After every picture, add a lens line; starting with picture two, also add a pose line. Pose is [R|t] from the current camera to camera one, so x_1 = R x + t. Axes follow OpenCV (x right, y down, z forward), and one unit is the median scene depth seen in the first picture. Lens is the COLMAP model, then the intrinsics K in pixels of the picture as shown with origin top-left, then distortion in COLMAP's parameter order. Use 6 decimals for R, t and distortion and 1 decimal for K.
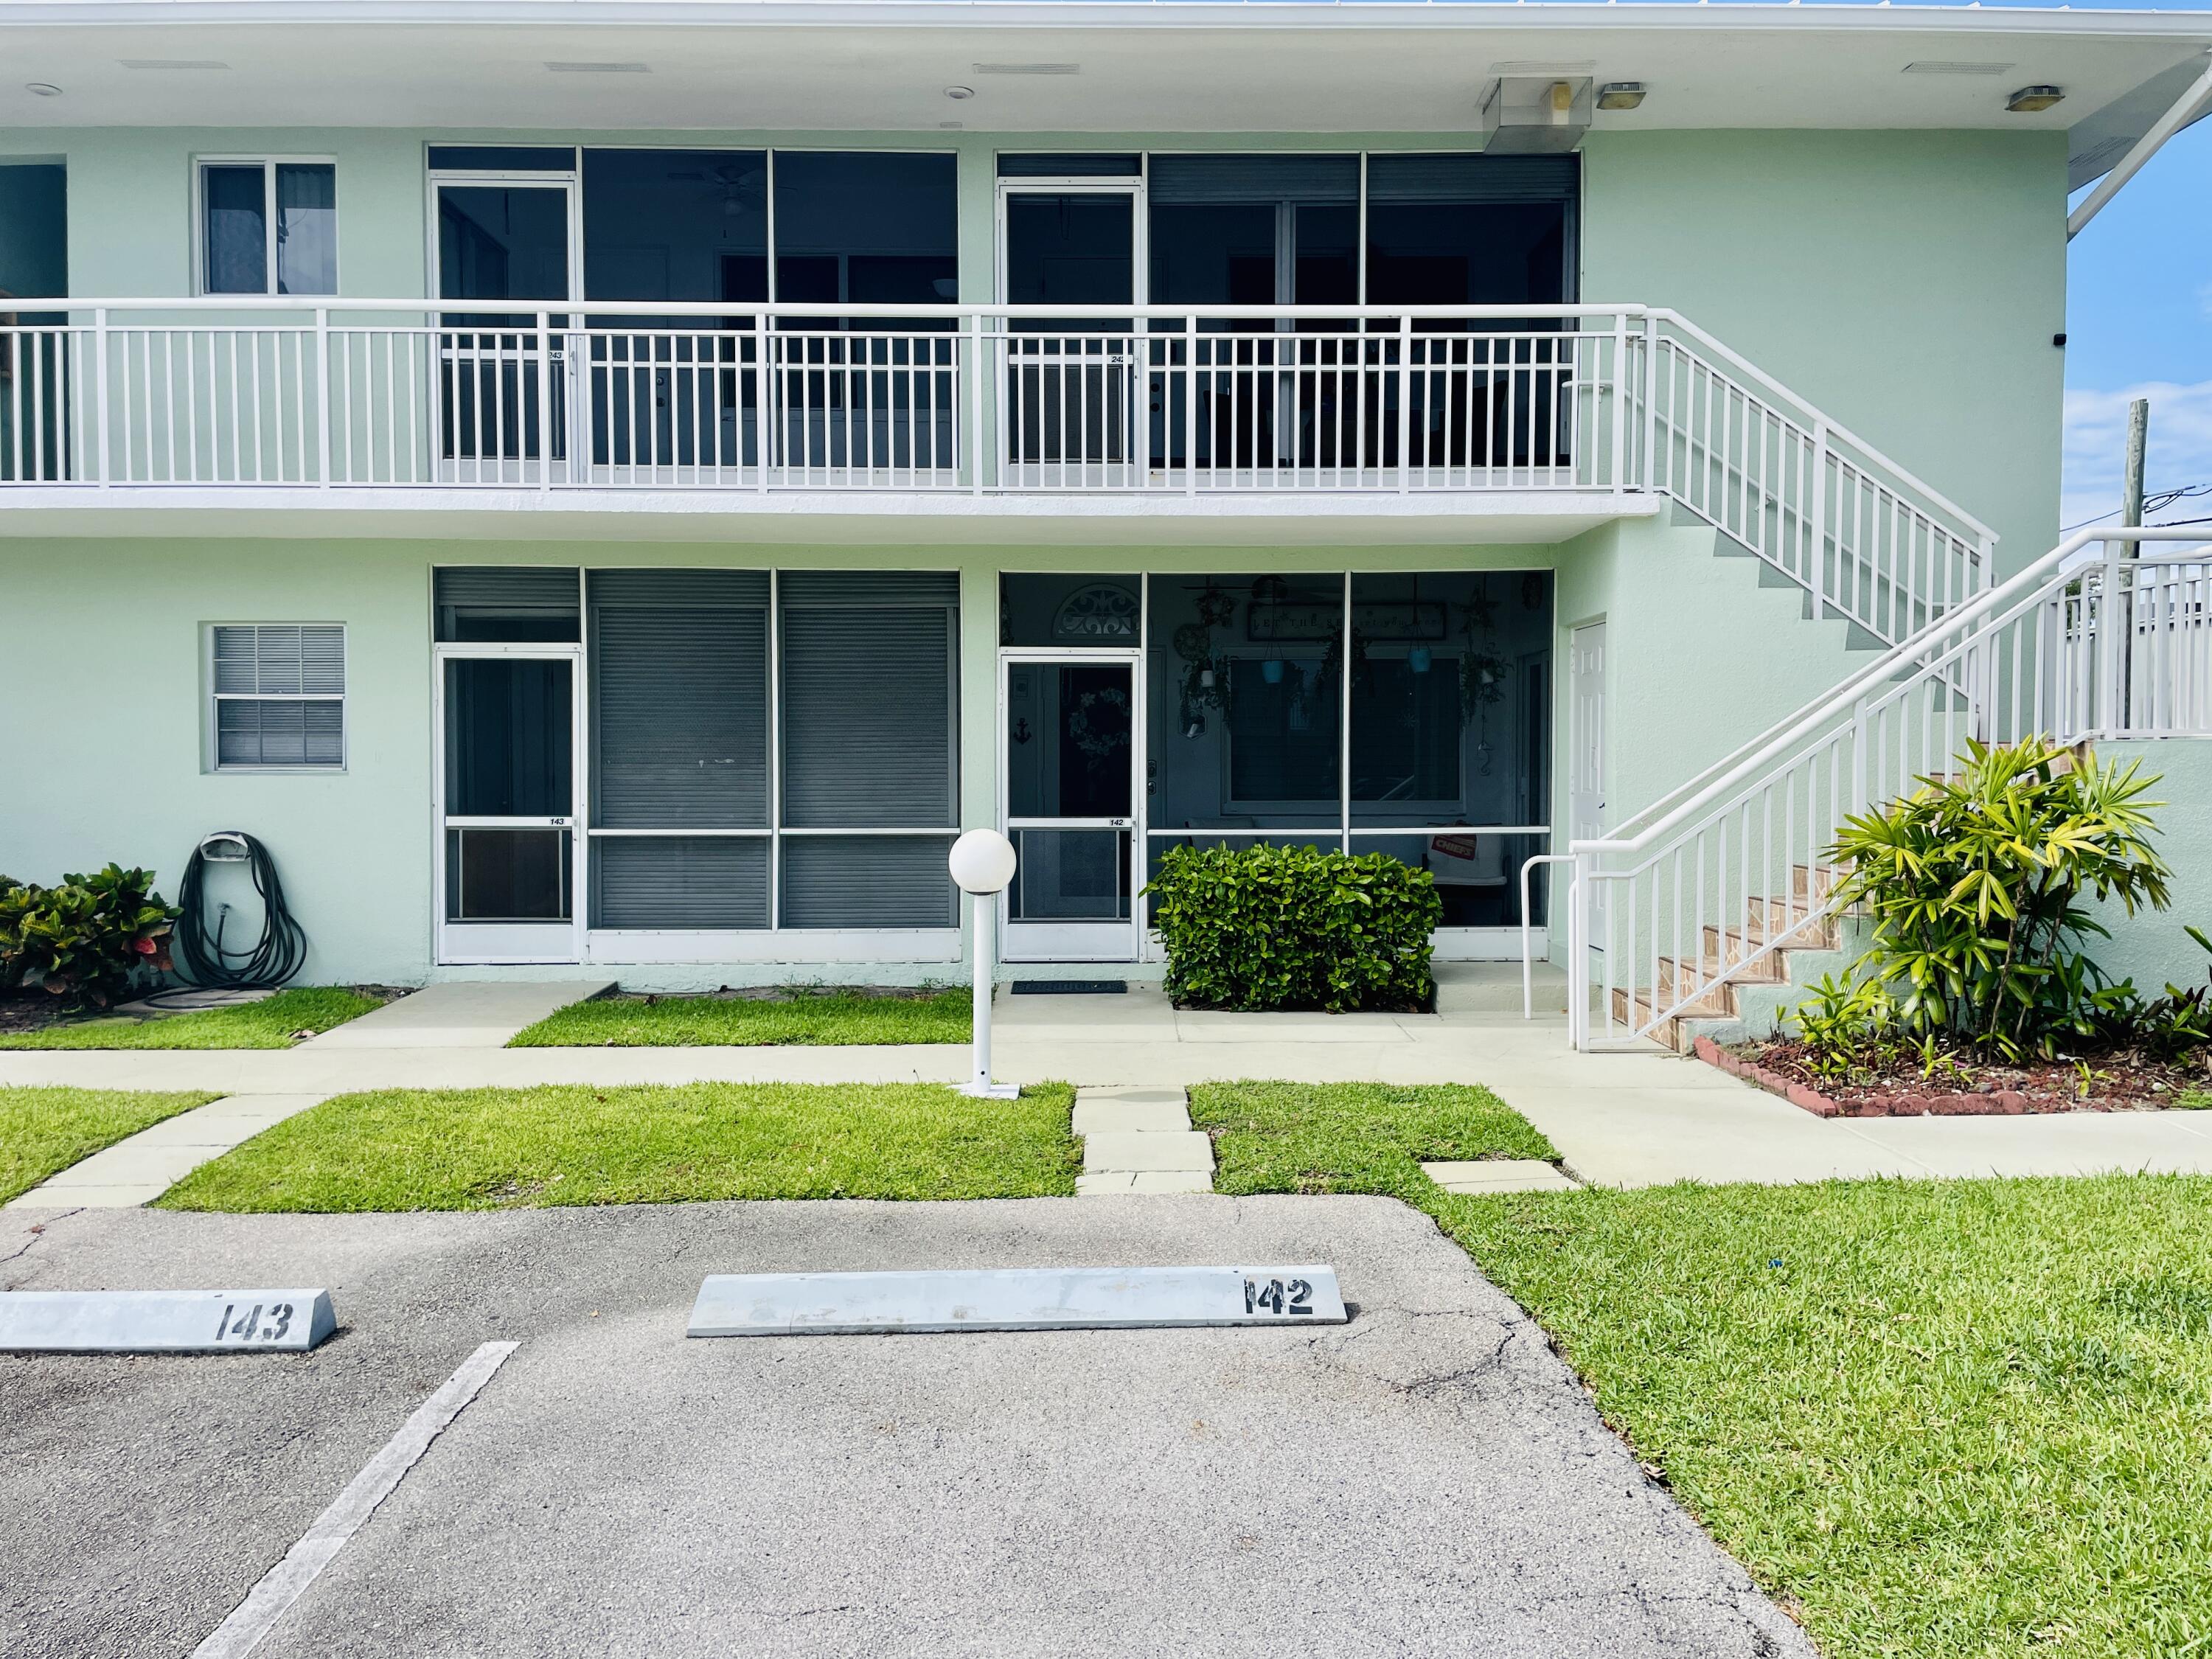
lens RADIAL K [[1686.6, 0, 1121.0], [0, 1686.6, 813.9], [0, 0, 1]] dist [0.095869, -0.132010]
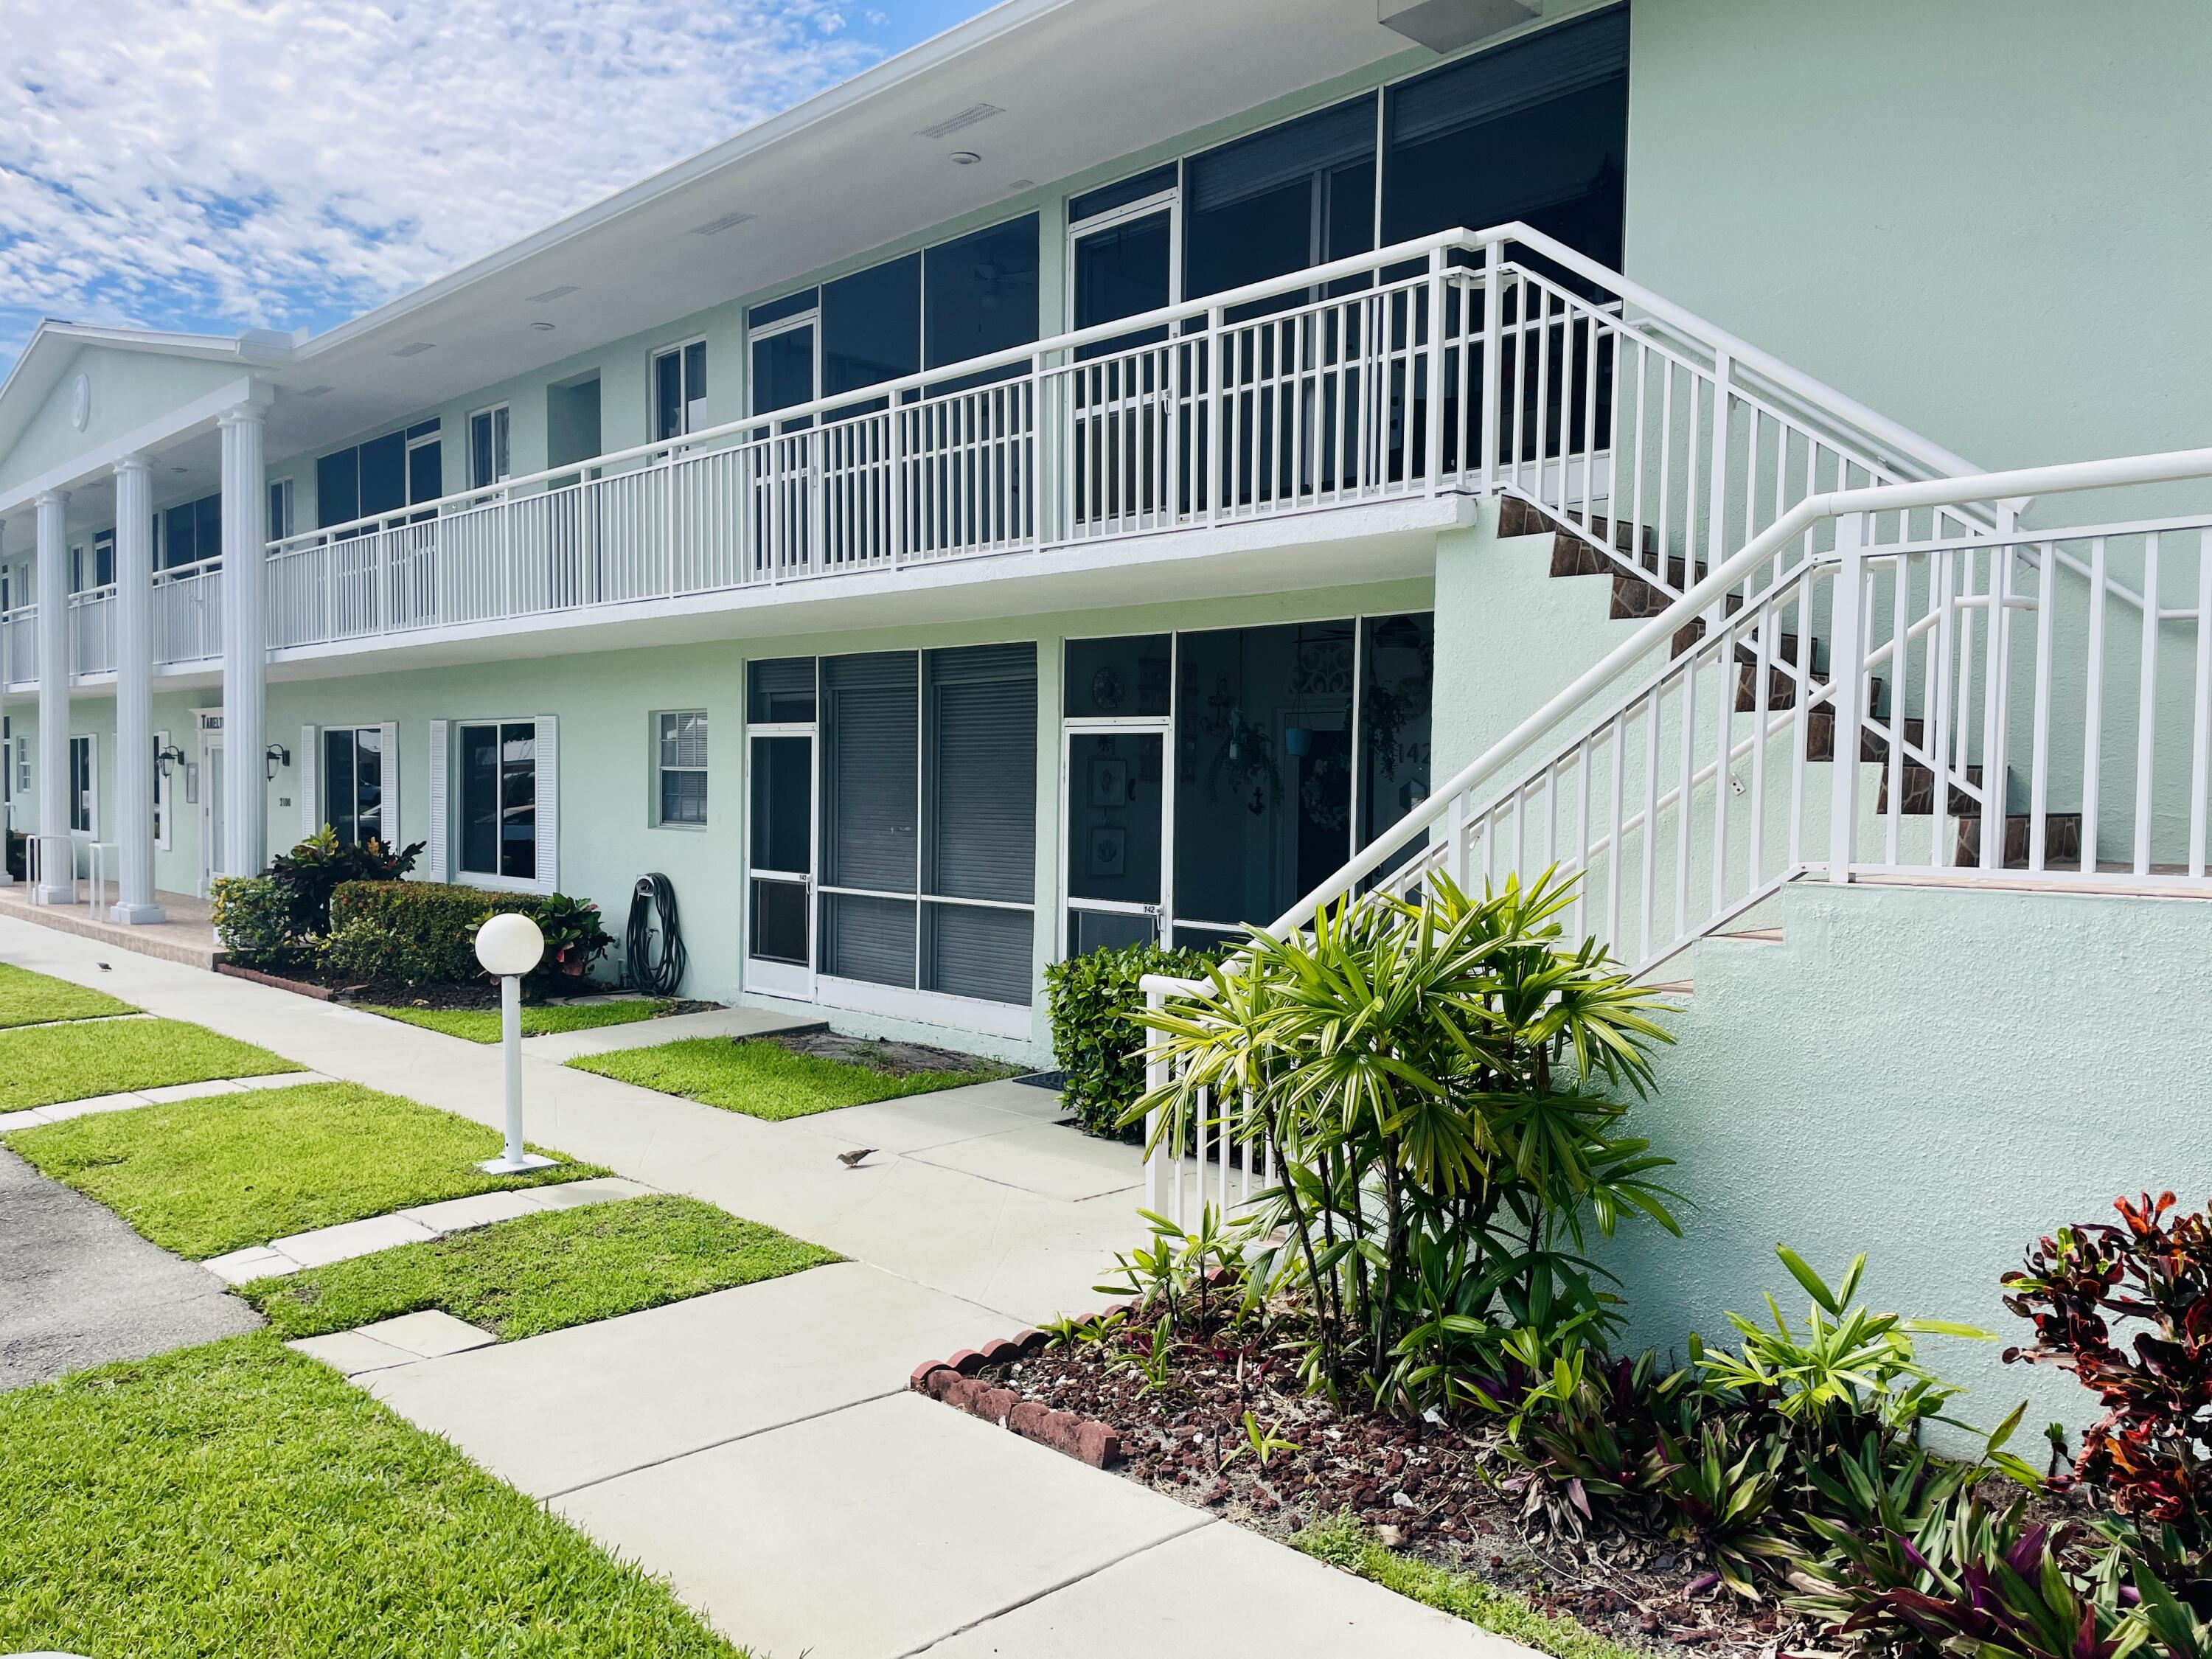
lens RADIAL K [[1678.0, 0, 1106.0], [0, 1678.0, 829.5], [0, 0, 1]] dist [0.129234, -0.128344]
pose [[0.688372, 0.029832, -0.724744, 0.636391], [-0.033041, 0.999406, 0.009755, -0.046009], [0.724605, 0.017232, 0.688949, 0.364584]]
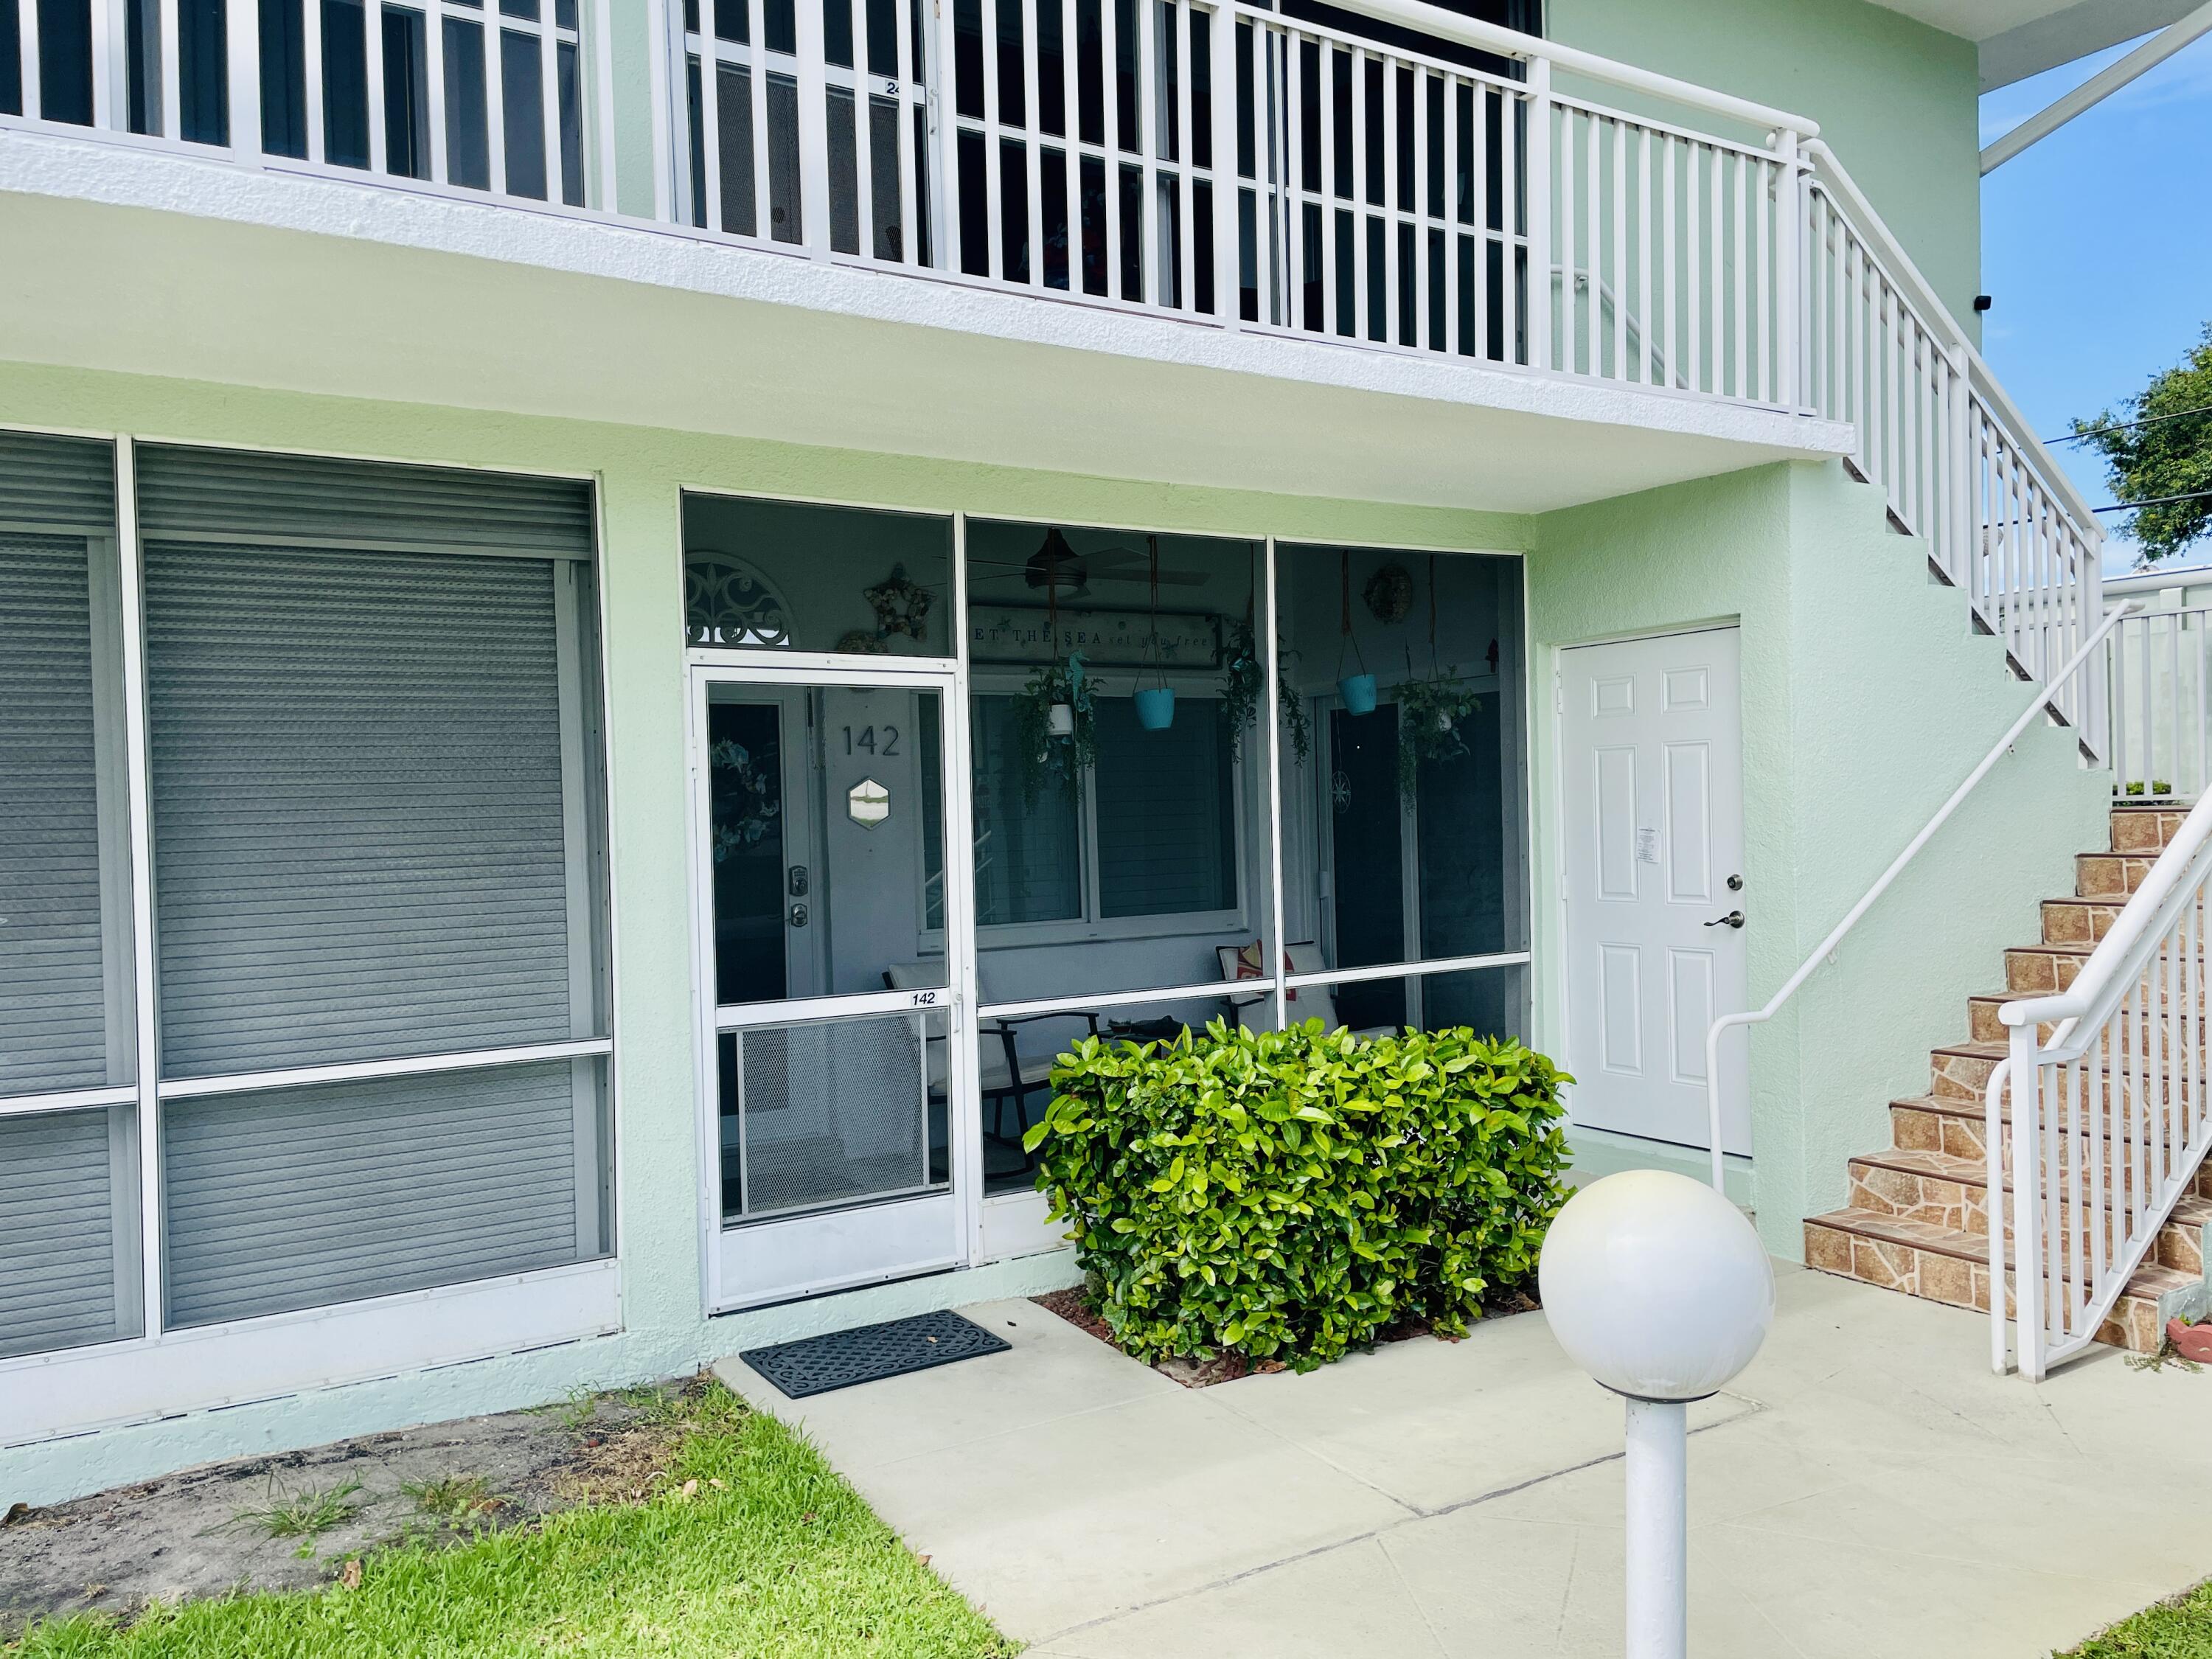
lens RADIAL K [[1629.1, 0, 1099.8], [0, 1629.1, 851.4], [0, 0, 1]] dist [0.083804, -0.116439]
pose [[0.857233, -0.034341, 0.513782, -0.210405], [0.044261, 0.998995, -0.007076, -0.033786], [-0.513023, 0.028806, 0.857892, 0.550791]]
